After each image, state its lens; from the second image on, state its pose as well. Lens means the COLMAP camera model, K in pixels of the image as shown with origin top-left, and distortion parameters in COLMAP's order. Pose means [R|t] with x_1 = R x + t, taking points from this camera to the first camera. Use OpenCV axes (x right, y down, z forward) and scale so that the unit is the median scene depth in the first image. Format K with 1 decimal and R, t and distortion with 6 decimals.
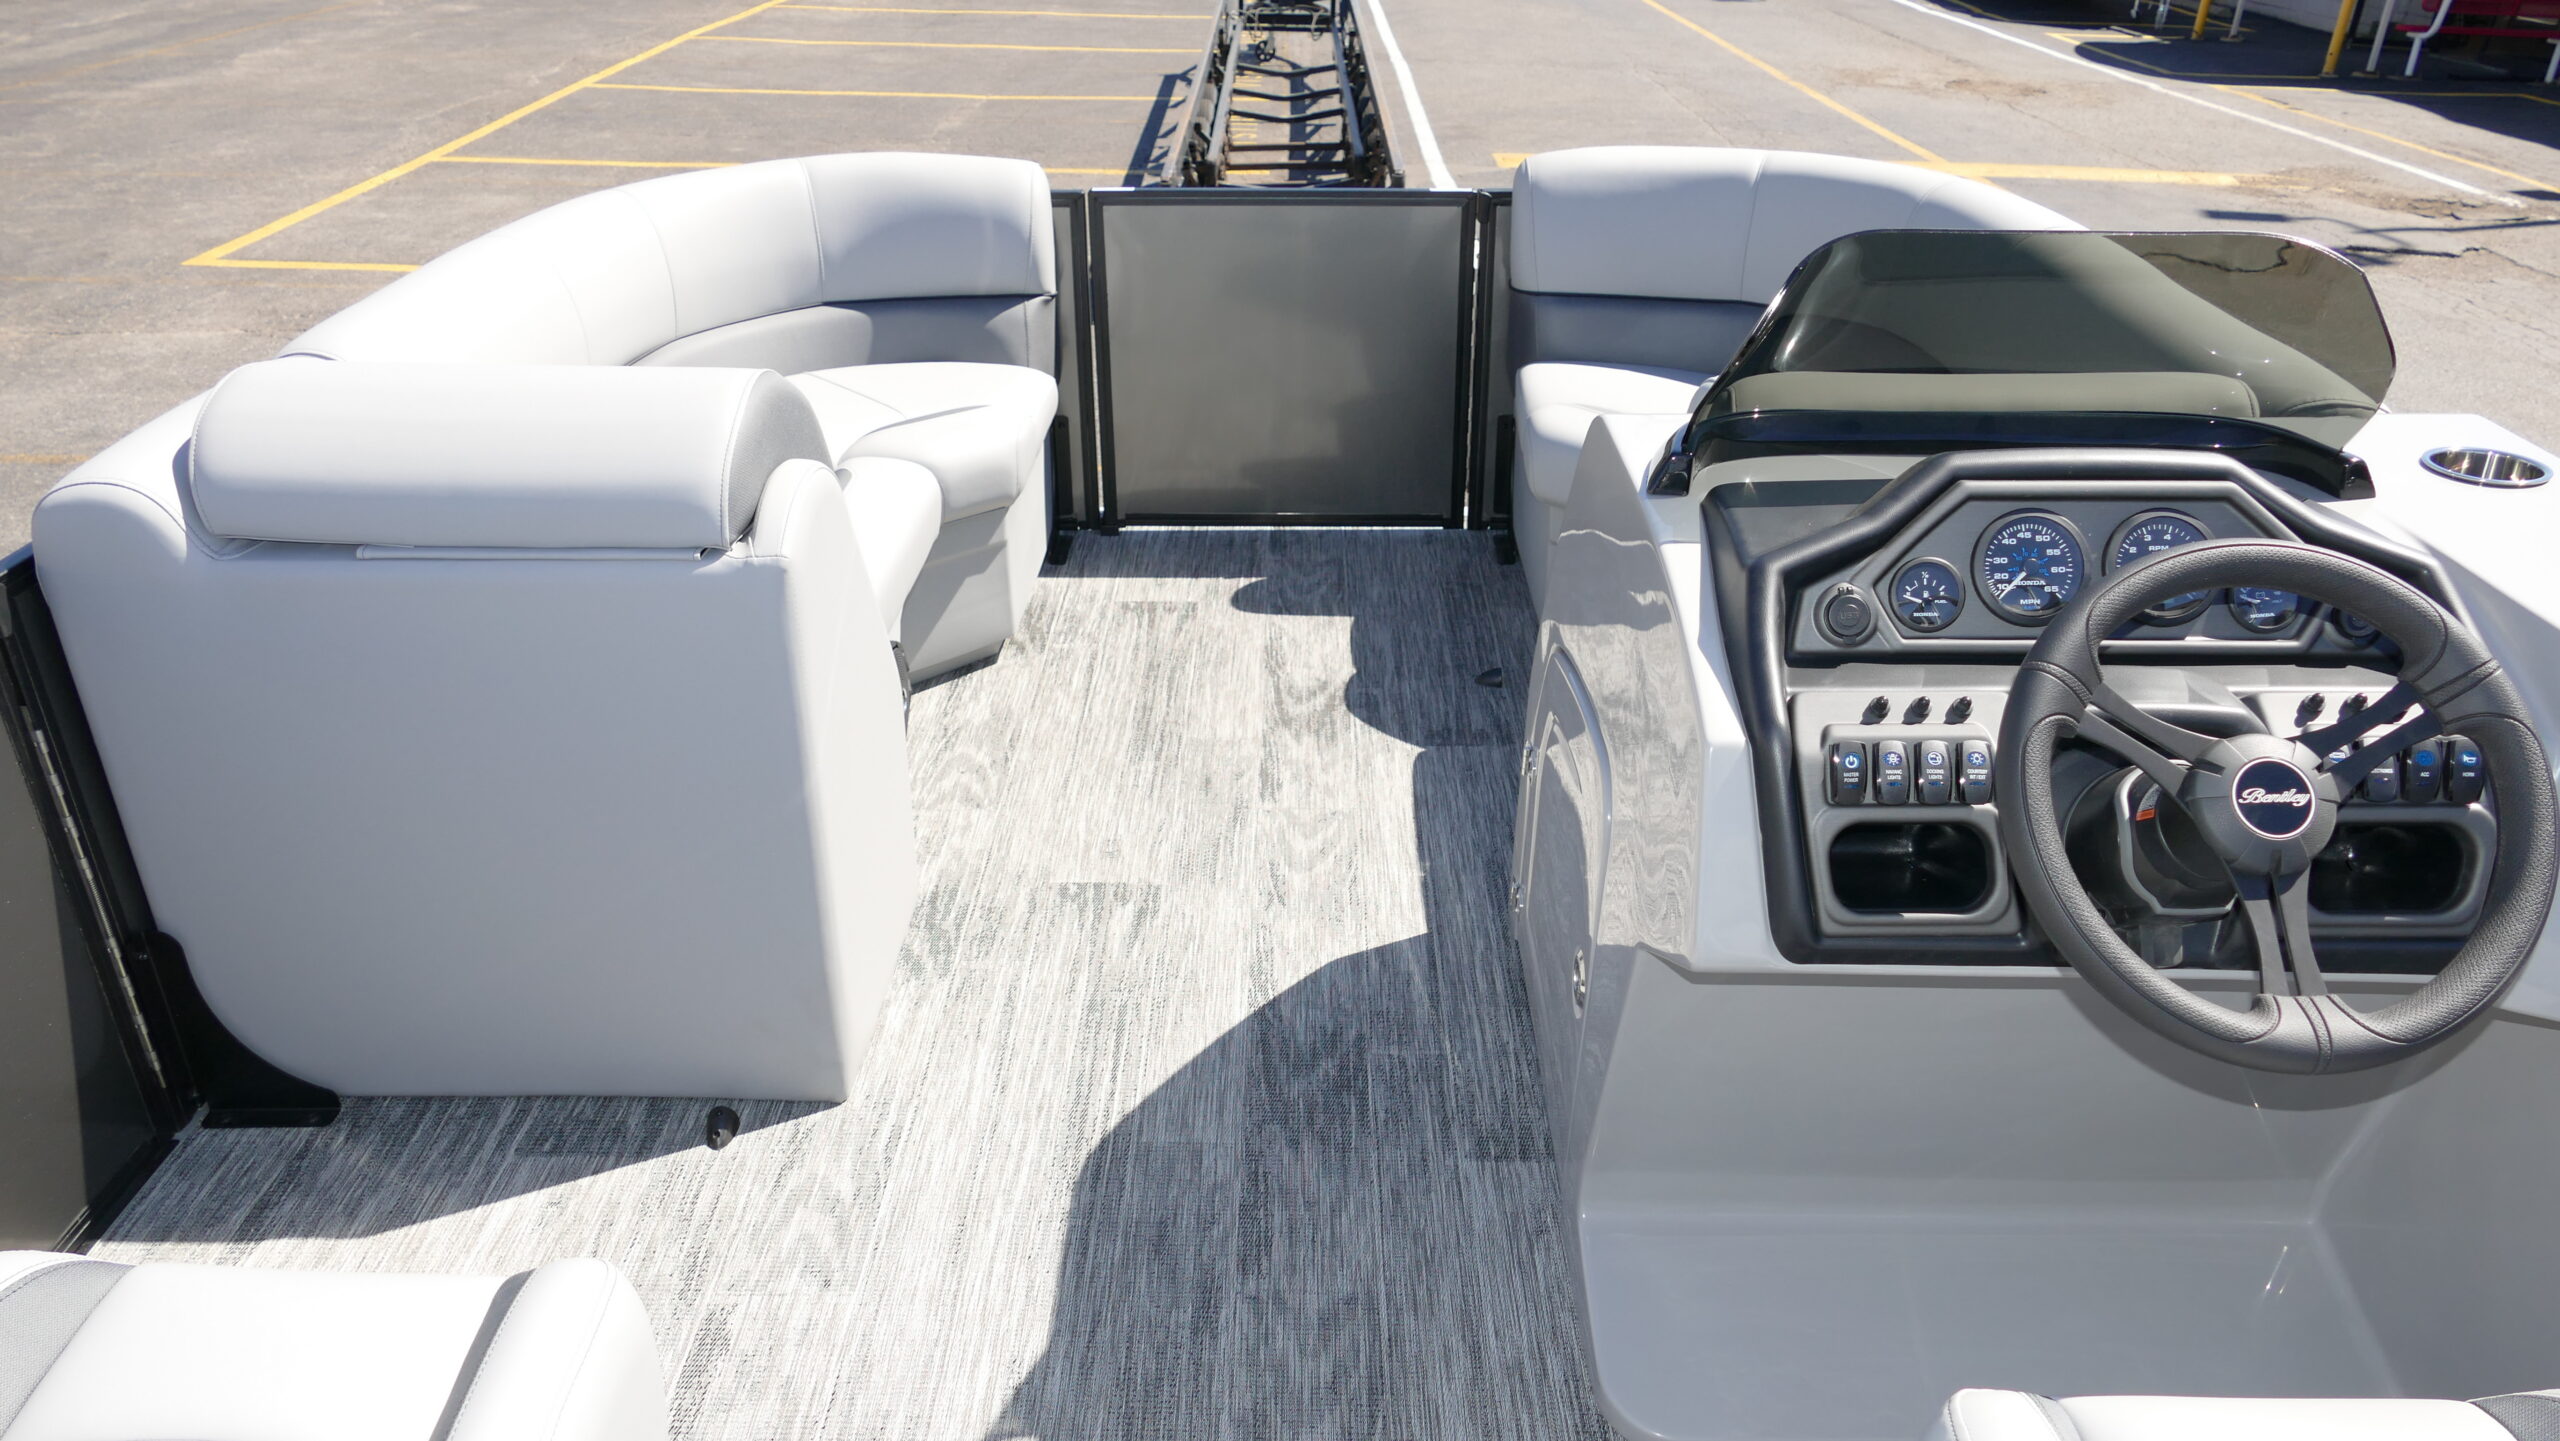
lens RADIAL K [[1834.1, 0, 1265.8], [0, 1834.1, 718.0], [0, 0, 1]] dist [-0.013591, 0.005547]
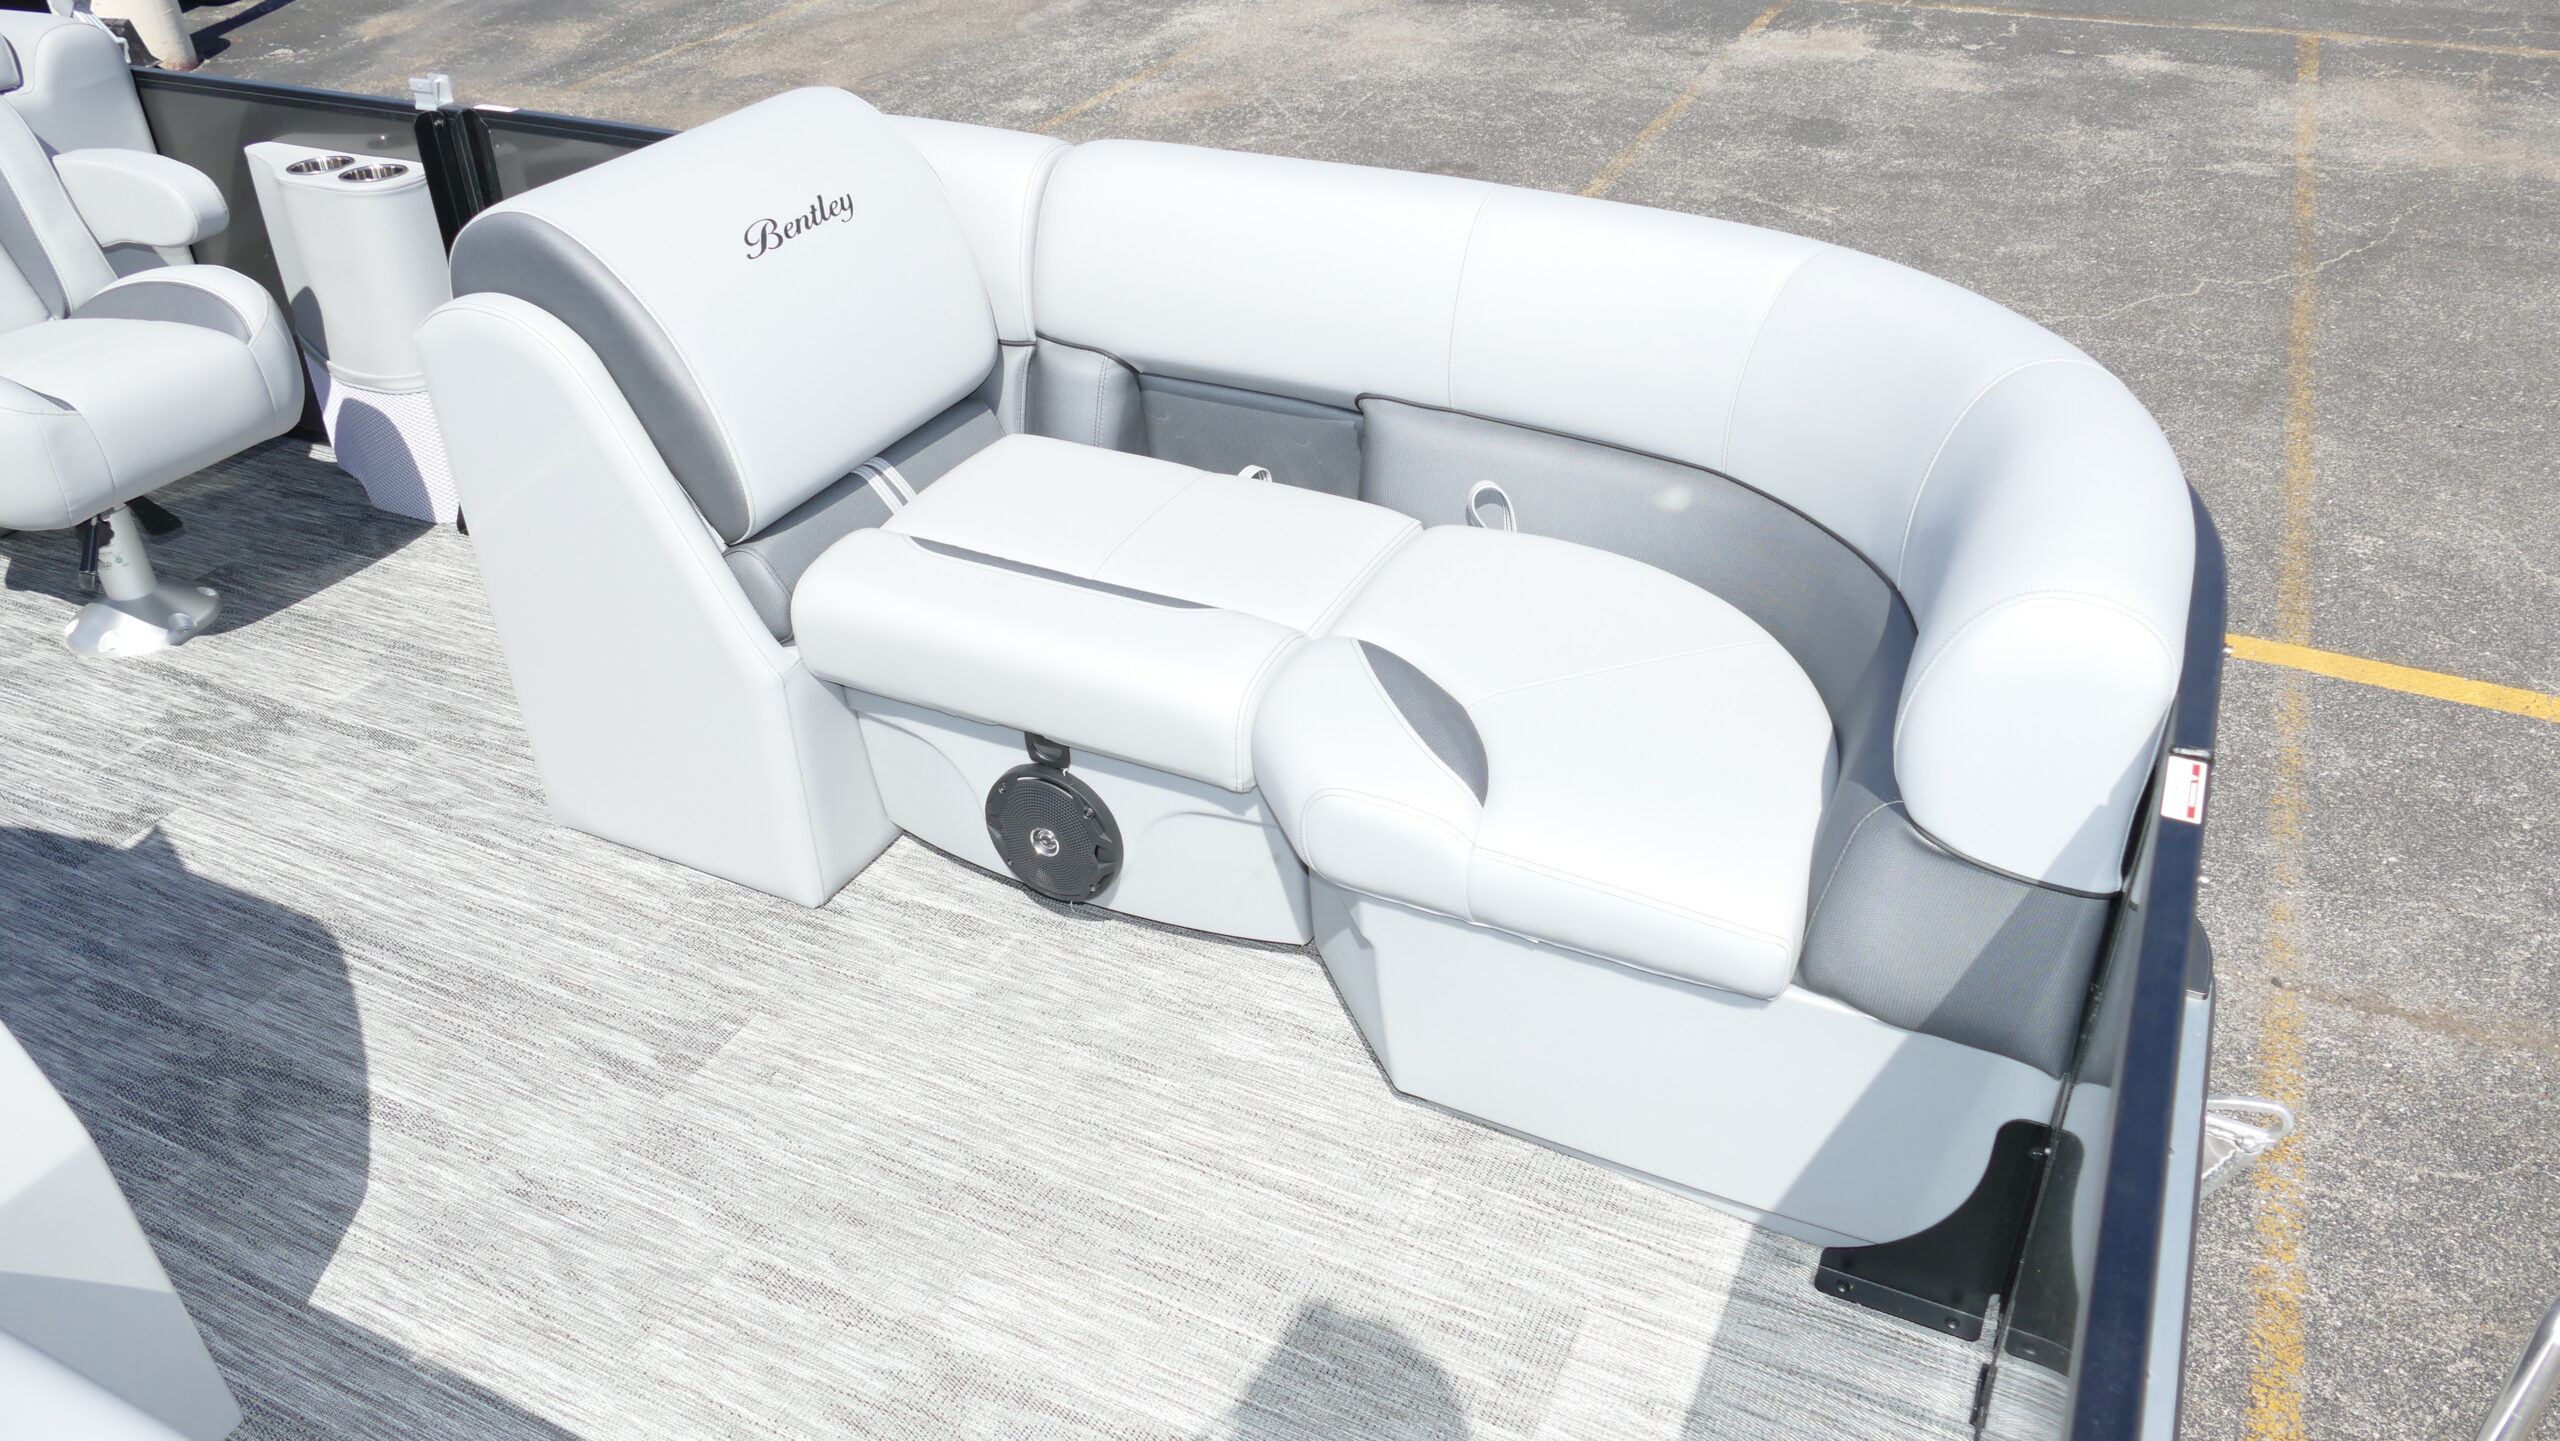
lens RADIAL K [[1834.1, 0, 1270.8], [0, 1834.1, 709.1], [0, 0, 1]] dist [-0.013591, 0.005547]
pose [[-0.424526, 0.488984, -0.762018, 0.361105], [-0.394946, 0.657323, 0.641829, -0.648401], [0.814736, 0.573429, -0.085928, 1.245716]]
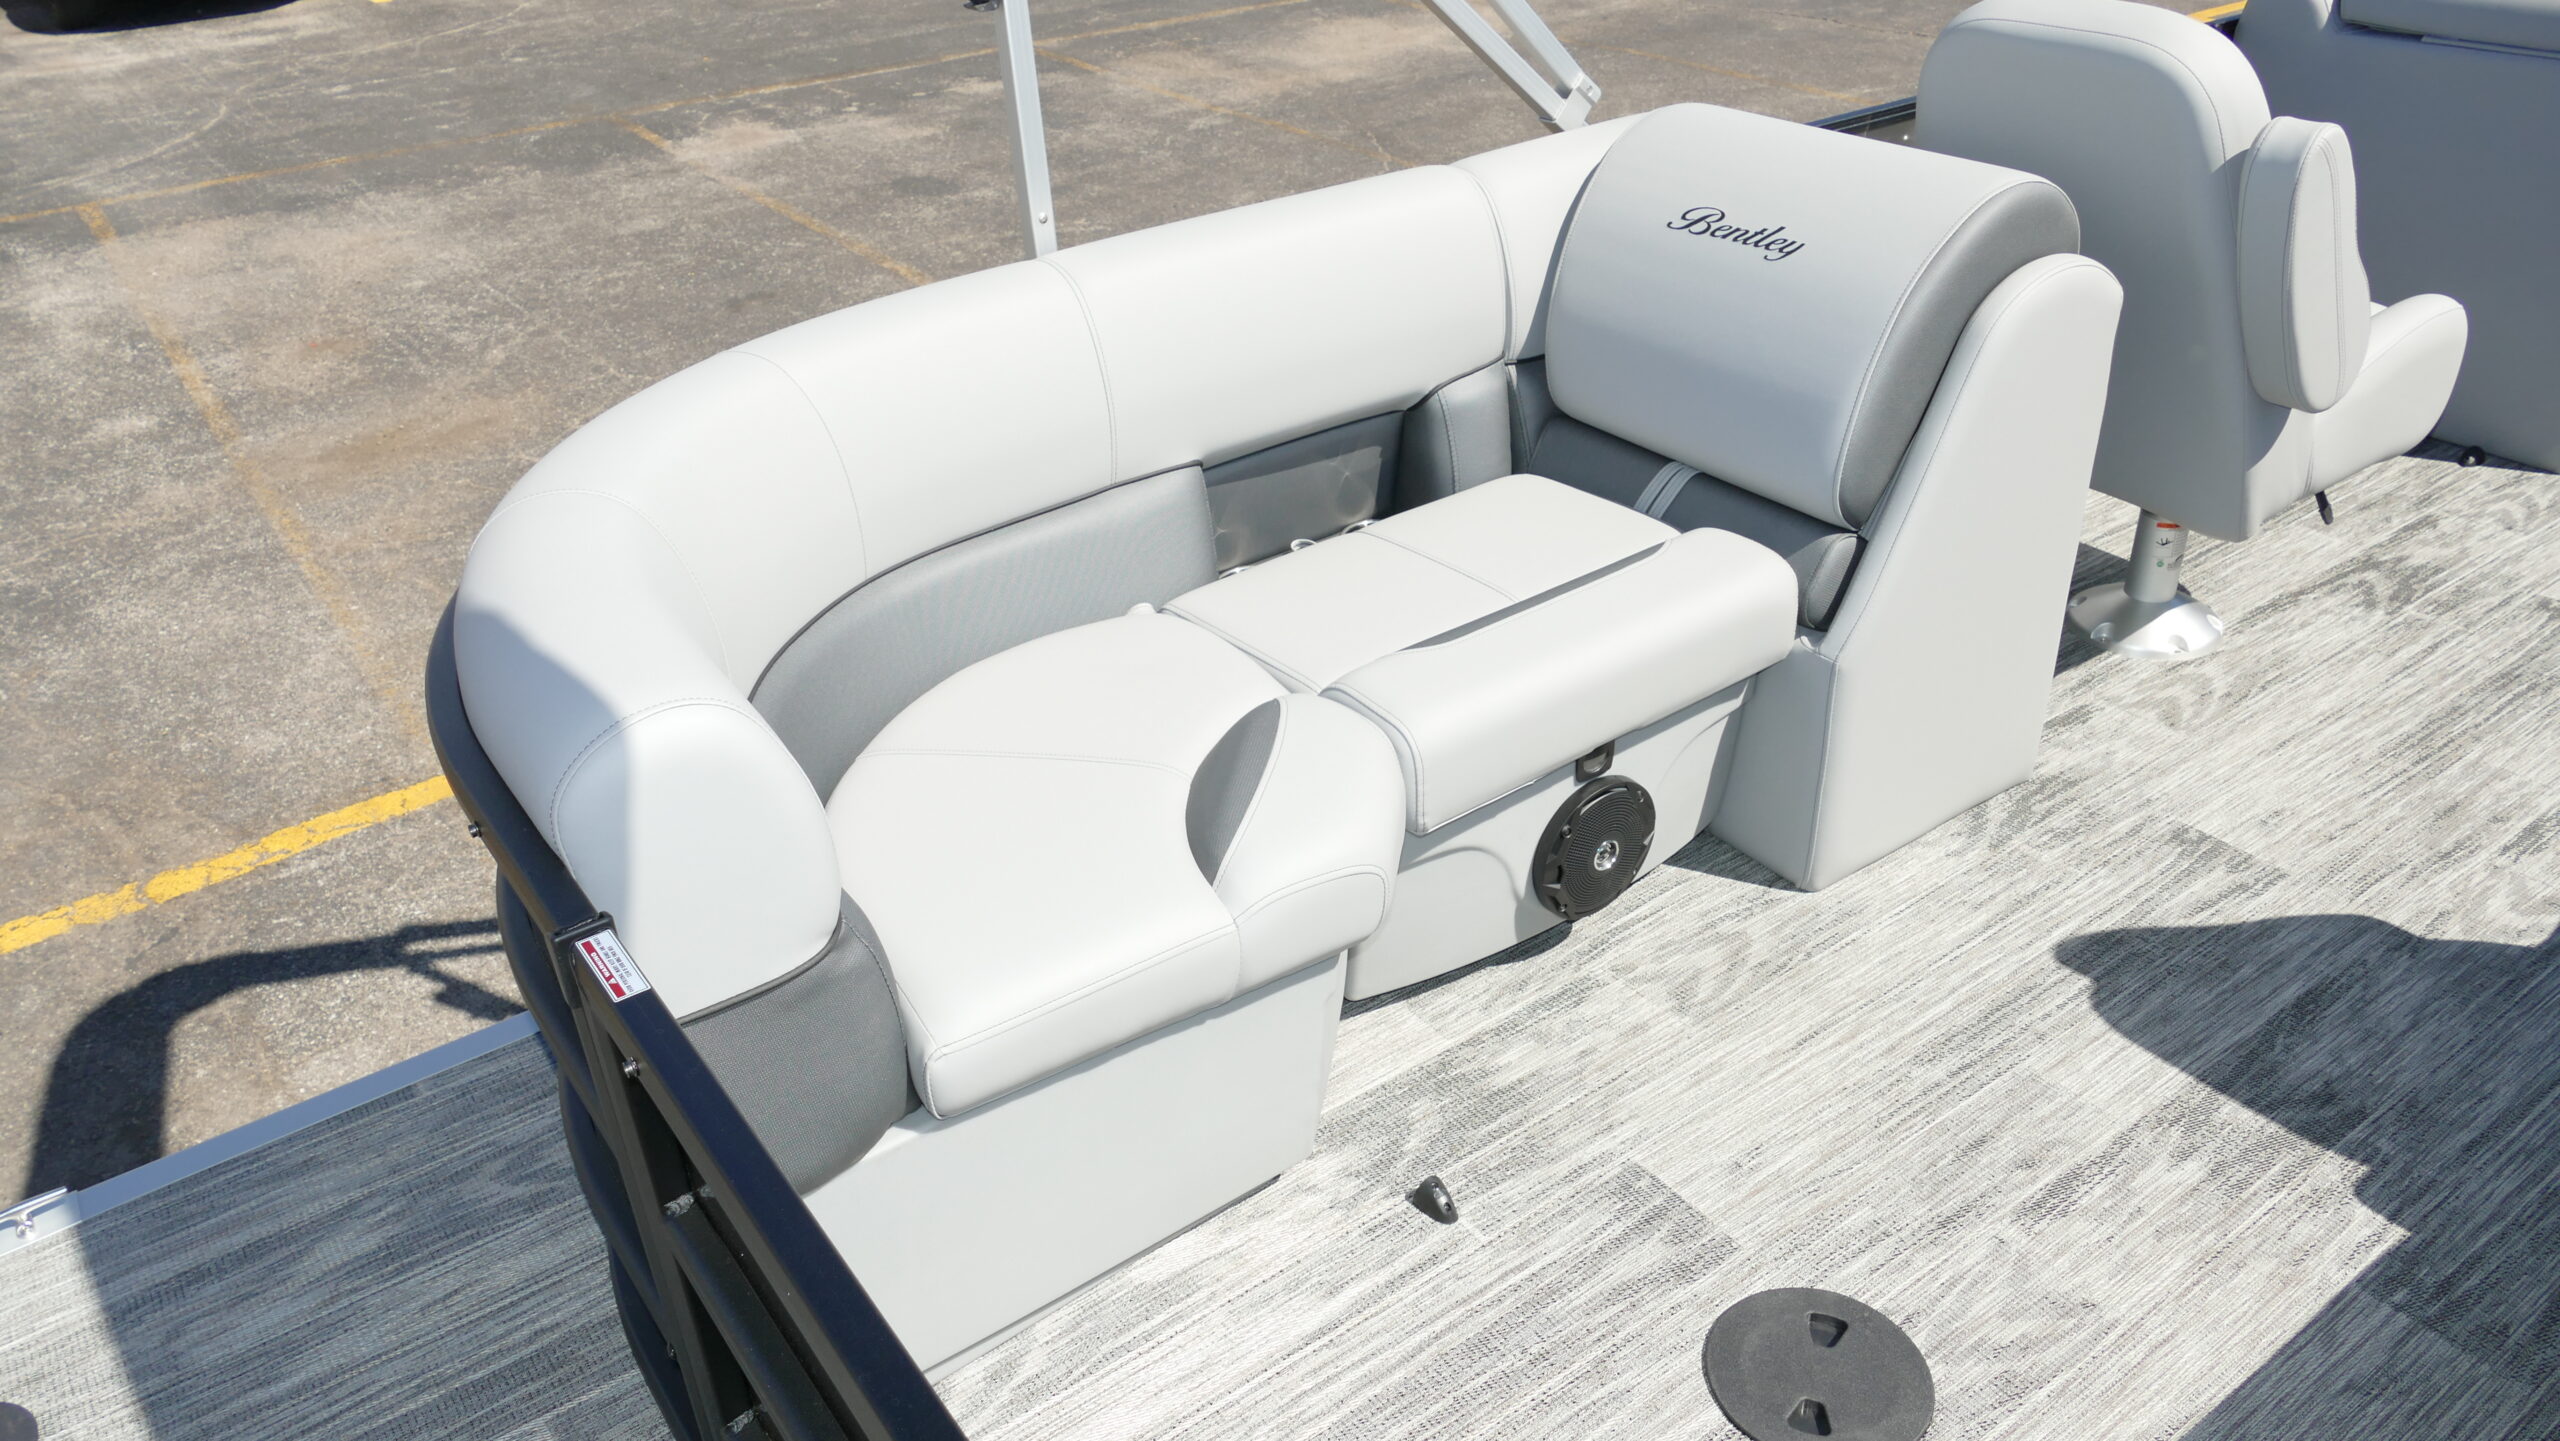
lens RADIAL K [[1834.1, 0, 1260.5], [0, 1834.1, 710.8], [0, 0, 1]] dist [-0.013591, 0.005547]
pose [[0.589482, 0.380842, -0.712370, 0.249828], [-0.323042, 0.919438, 0.224228, 0.351210], [0.740375, 0.097947, 0.665020, -0.684548]]
